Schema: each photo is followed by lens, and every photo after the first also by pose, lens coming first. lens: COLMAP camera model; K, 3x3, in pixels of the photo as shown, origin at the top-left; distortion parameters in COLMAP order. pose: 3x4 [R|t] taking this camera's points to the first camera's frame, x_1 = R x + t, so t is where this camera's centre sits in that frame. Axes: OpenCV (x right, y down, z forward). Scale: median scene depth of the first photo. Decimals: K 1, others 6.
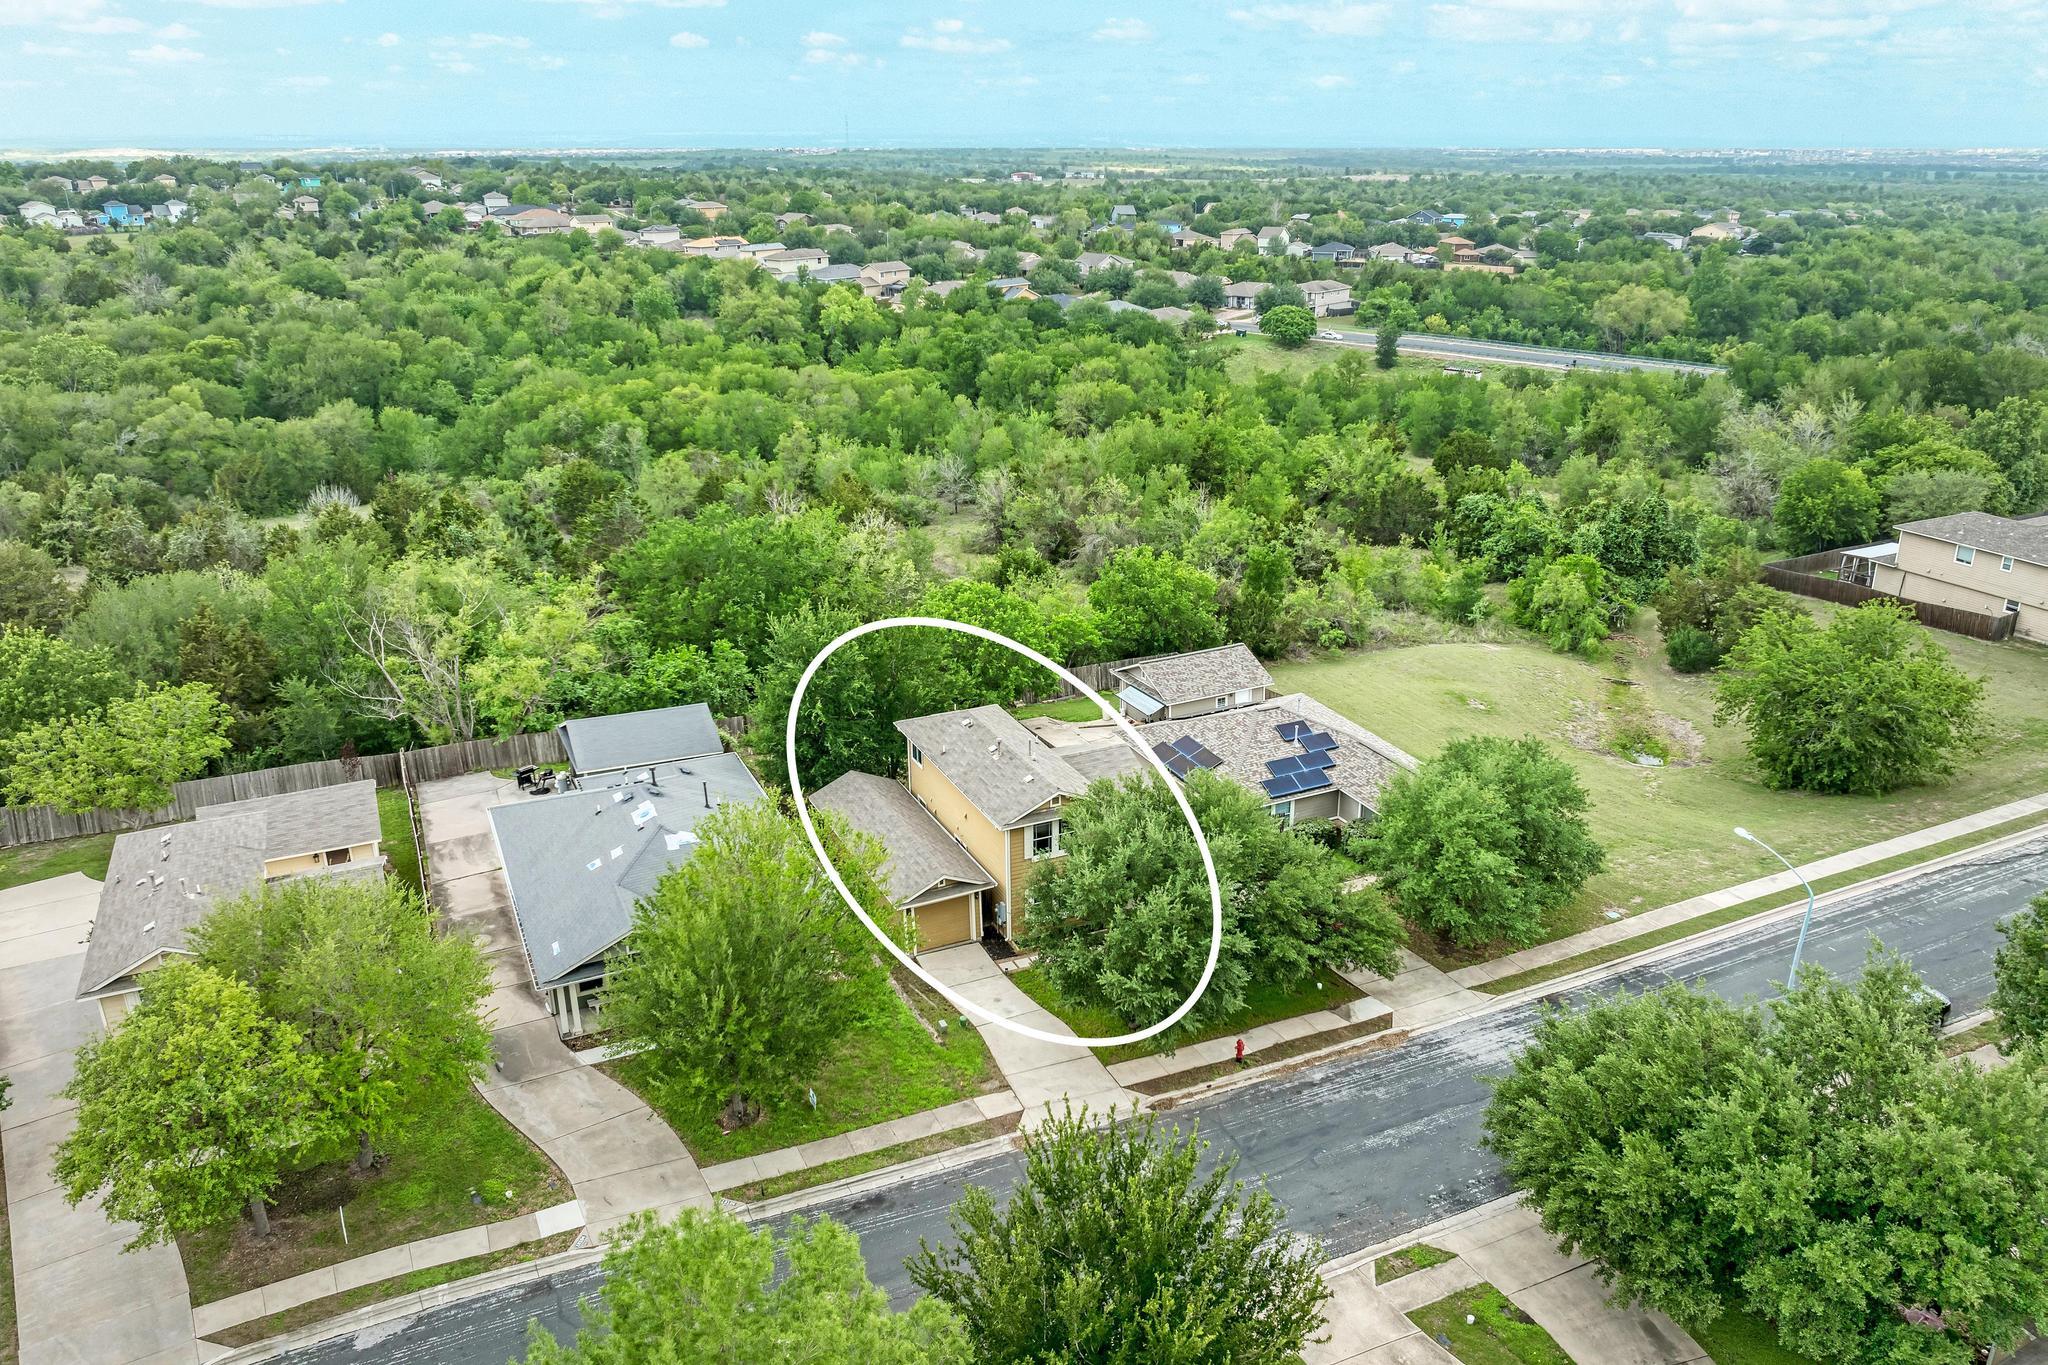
lens RADIAL K [[1406.2, 0, 1053.3], [0, 1406.2, 673.5], [0, 0, 1]] dist [-0.037533, -0.001650]
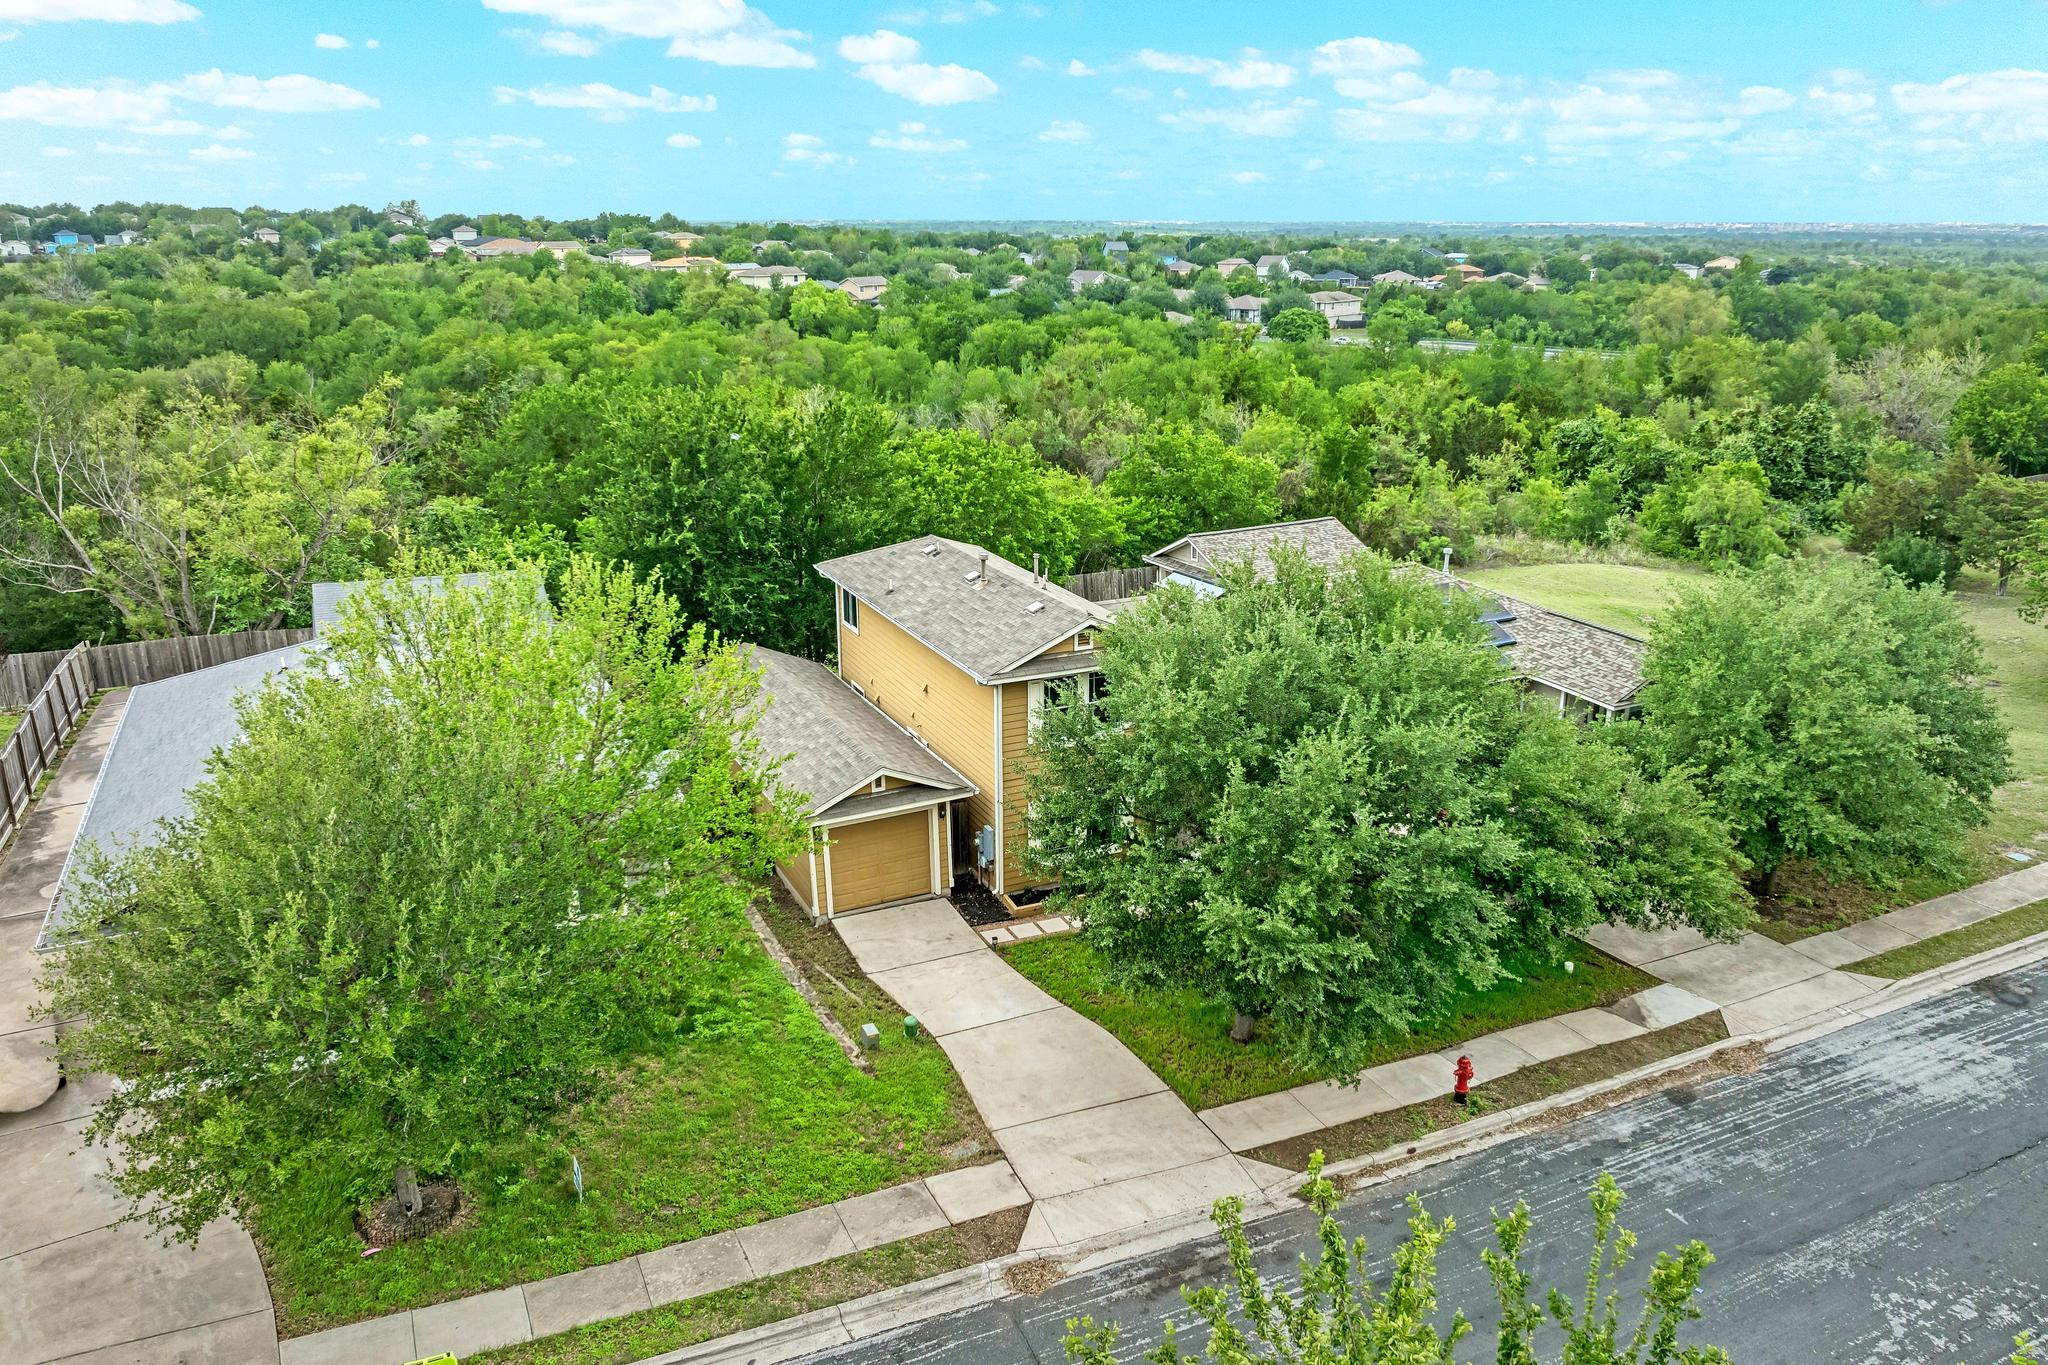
lens RADIAL K [[1423.5, 0, 1037.5], [0, 1423.5, 692.0], [0, 0, 1]] dist [-0.057899, 0.022264]
pose [[0.999992, -0.002512, -0.003216, -0.008031], [0.002398, 0.999384, -0.035000, 0.072677], [0.003302, 0.034992, 0.999382, 0.240945]]
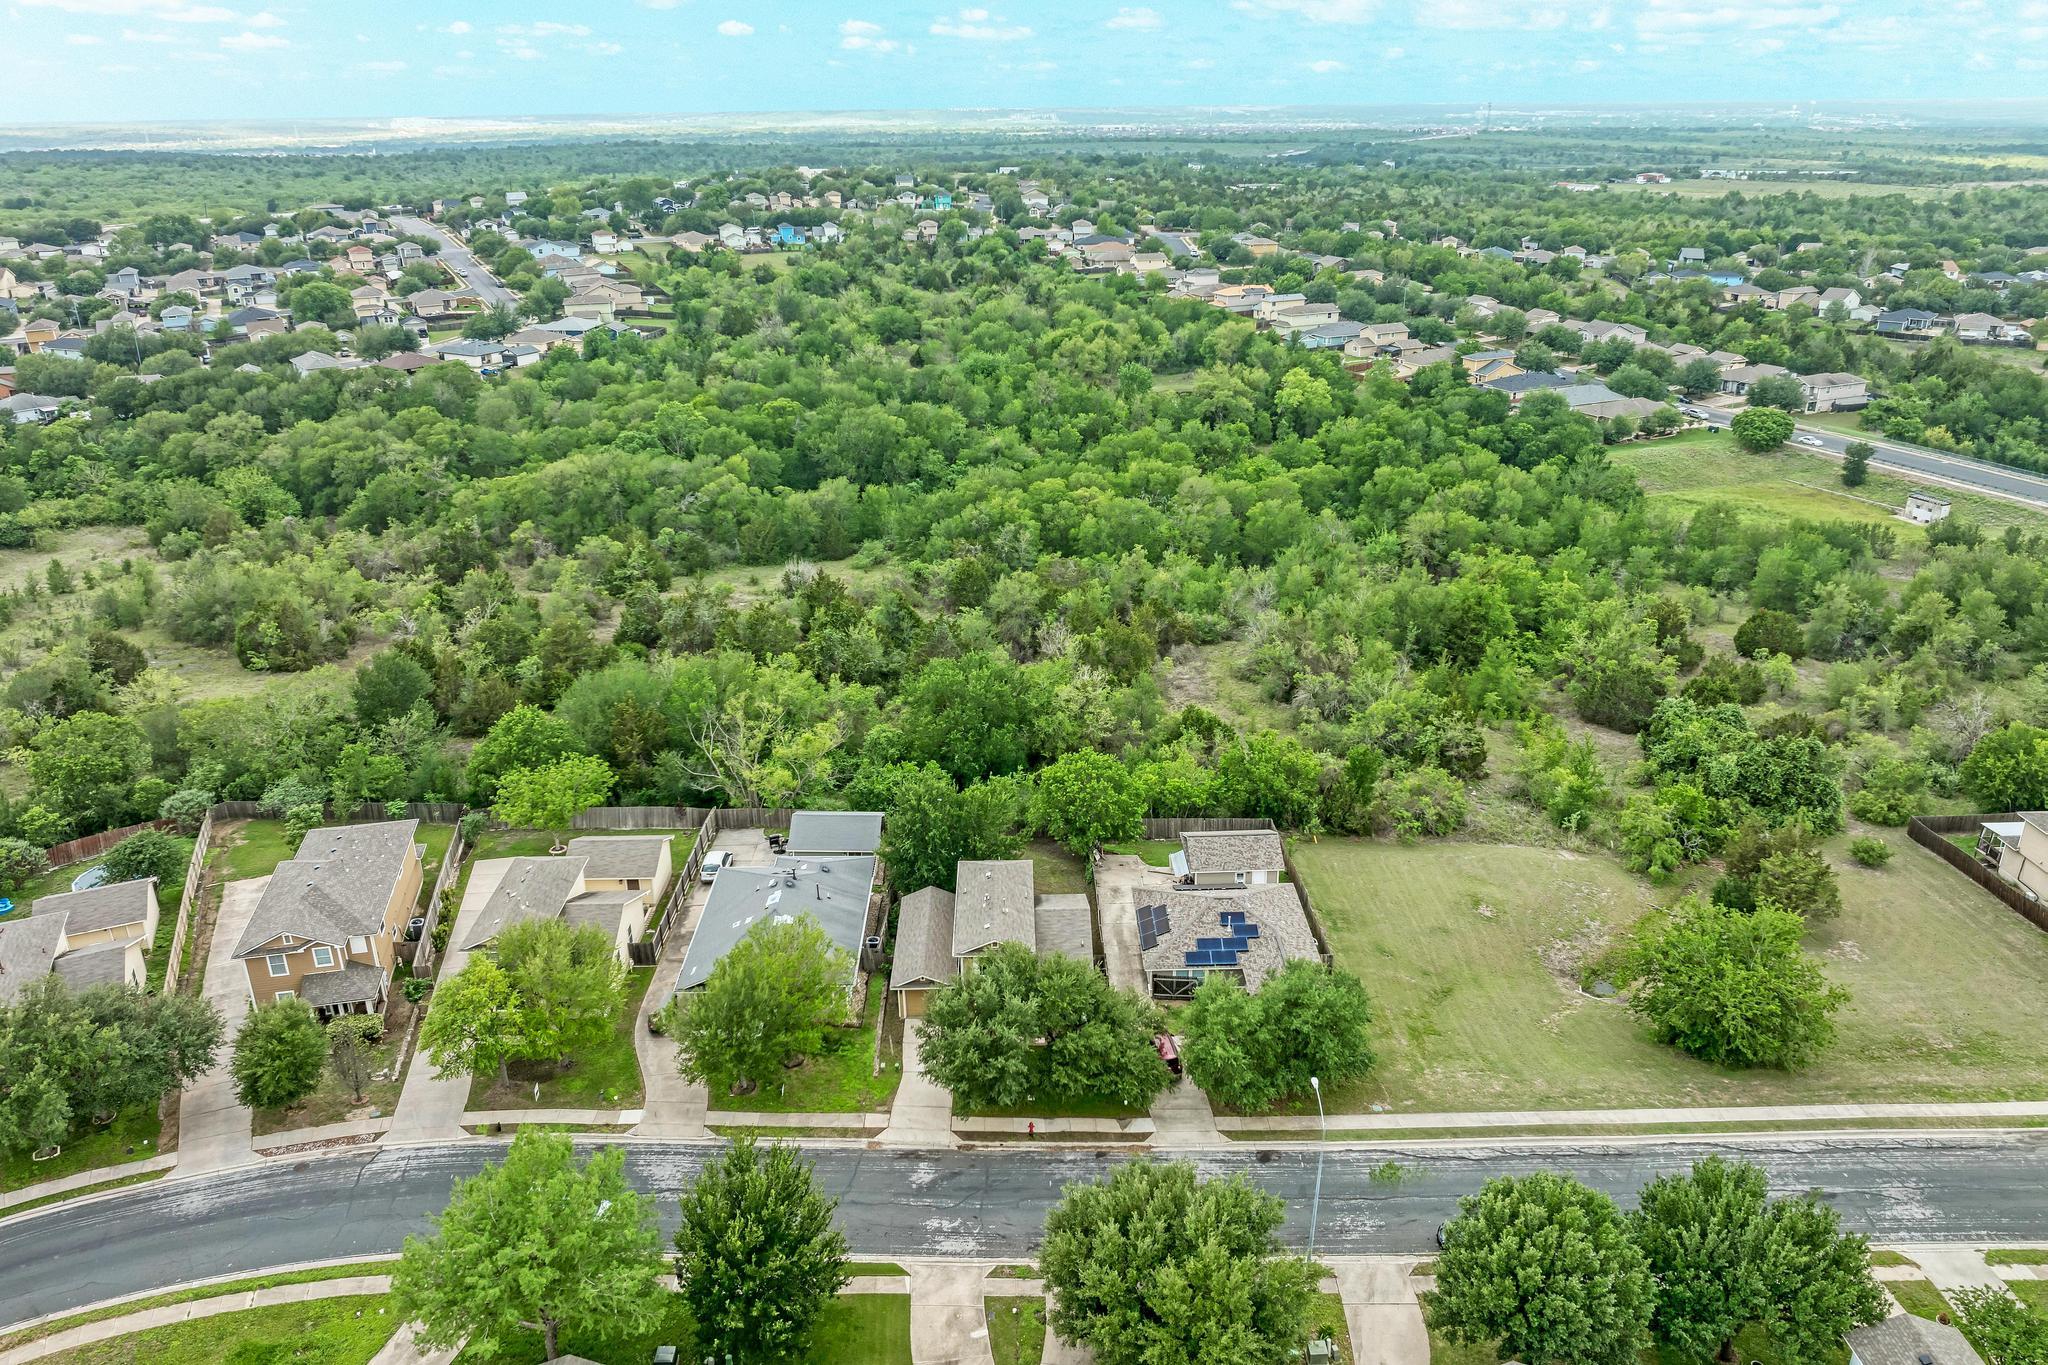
lens RADIAL K [[1381.0, 0, 1051.9], [0, 1381.0, 683.2], [0, 0, 1]] dist [-0.032854, -0.000900]
pose [[0.913160, 0.149417, -0.379227, 0.332451], [-0.141284, 0.988738, 0.049362, -0.156917], [0.382331, 0.008504, 0.923986, -0.226034]]
